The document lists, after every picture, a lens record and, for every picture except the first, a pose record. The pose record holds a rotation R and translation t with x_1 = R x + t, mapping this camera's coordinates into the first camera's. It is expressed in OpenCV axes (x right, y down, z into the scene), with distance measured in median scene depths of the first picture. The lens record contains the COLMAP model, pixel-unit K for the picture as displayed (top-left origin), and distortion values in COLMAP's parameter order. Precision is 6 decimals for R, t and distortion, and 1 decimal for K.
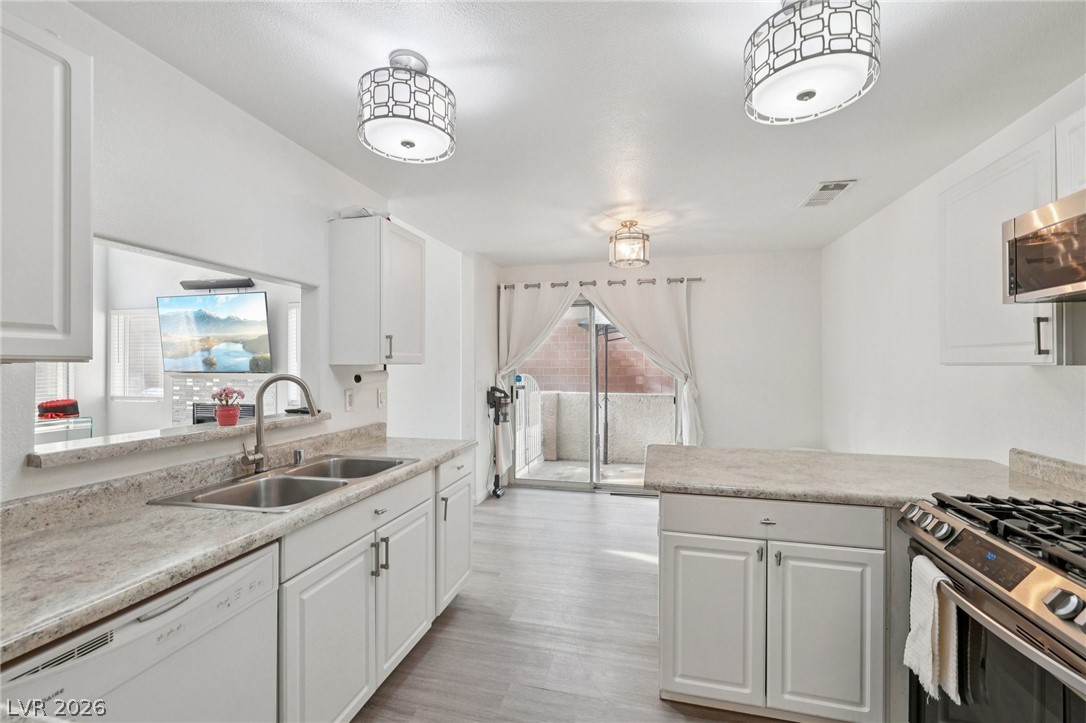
lens RADIAL K [[455.1, 0, 546.6], [0, 455.1, 361.8], [0, 0, 1]] dist [-0.001930, -0.000125]
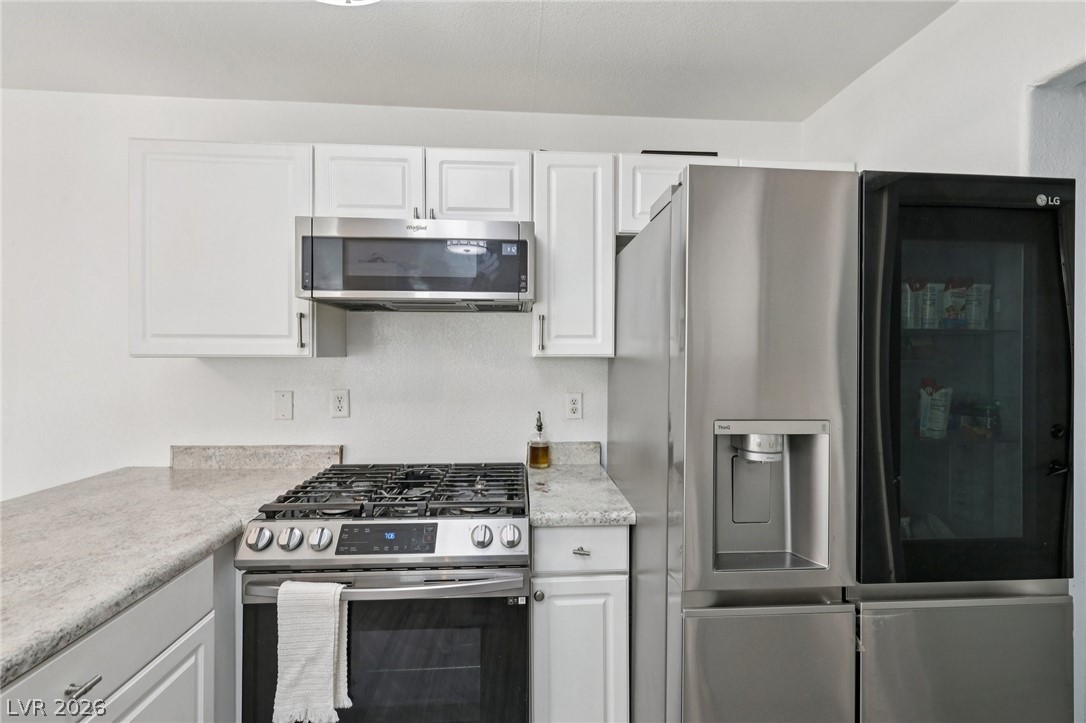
lens RADIAL K [[455.1, 0, 543.0], [0, 455.1, 358.7], [0, 0, 1]] dist [-0.001930, -0.000125]
pose [[-0.295255, -0.006461, 0.955397, -0.121144], [-0.006444, 0.999968, 0.004771, 0.001995], [-0.955397, -0.004748, -0.295287, 0.763917]]
